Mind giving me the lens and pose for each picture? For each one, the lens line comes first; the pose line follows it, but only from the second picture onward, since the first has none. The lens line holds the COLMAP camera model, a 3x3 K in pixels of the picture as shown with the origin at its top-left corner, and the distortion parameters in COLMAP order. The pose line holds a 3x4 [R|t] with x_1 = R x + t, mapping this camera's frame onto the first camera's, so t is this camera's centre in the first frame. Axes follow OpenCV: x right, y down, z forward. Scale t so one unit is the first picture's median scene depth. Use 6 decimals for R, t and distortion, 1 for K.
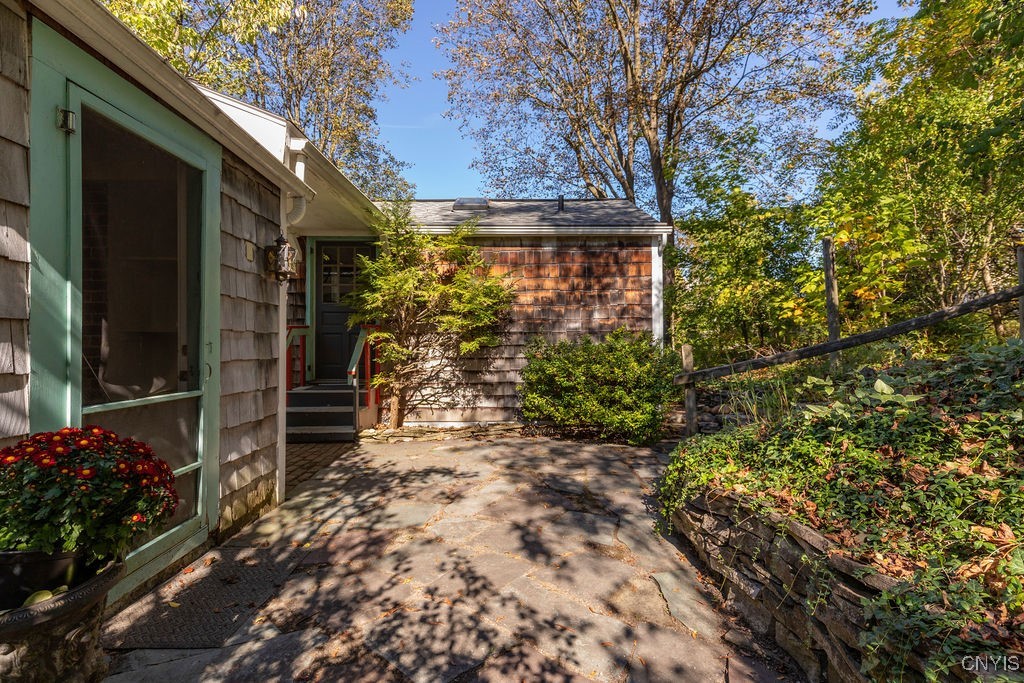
lens RADIAL K [[473.4, 0, 512.0], [0, 473.4, 341.5], [0, 0, 1]] dist [0.021932, 0.000019]
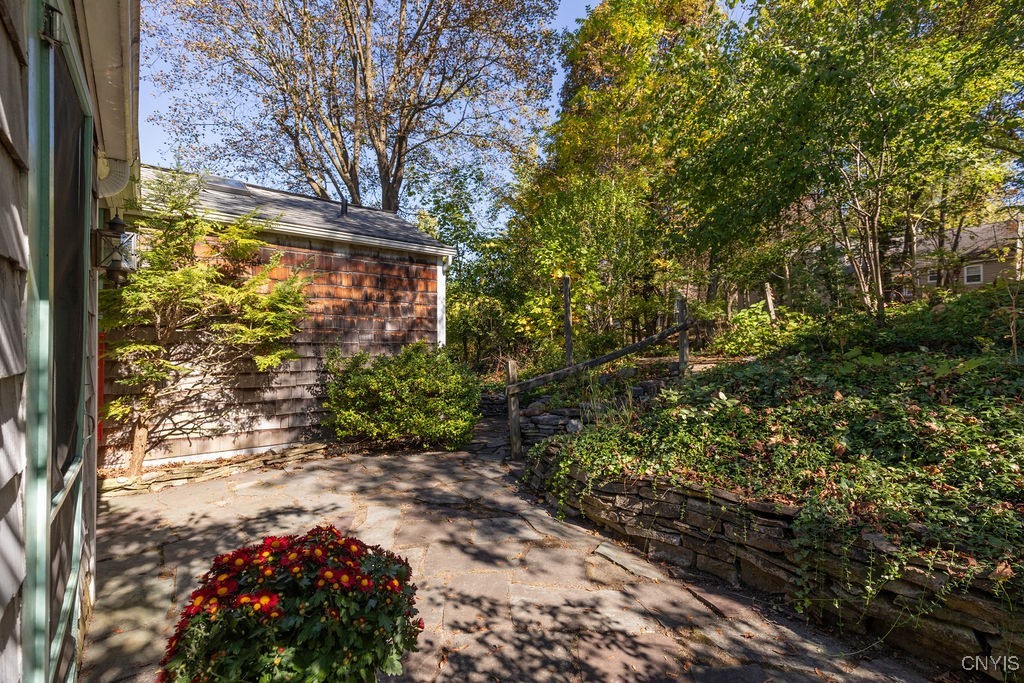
lens RADIAL K [[466.3, 0, 509.4], [0, 466.3, 345.2], [0, 0, 1]] dist [0.012872, -0.000219]
pose [[0.786688, 0.005360, 0.617327, -0.234164], [-0.010203, 0.999939, 0.004320, -0.023241], [-0.617266, -0.009697, 0.786695, 0.055879]]
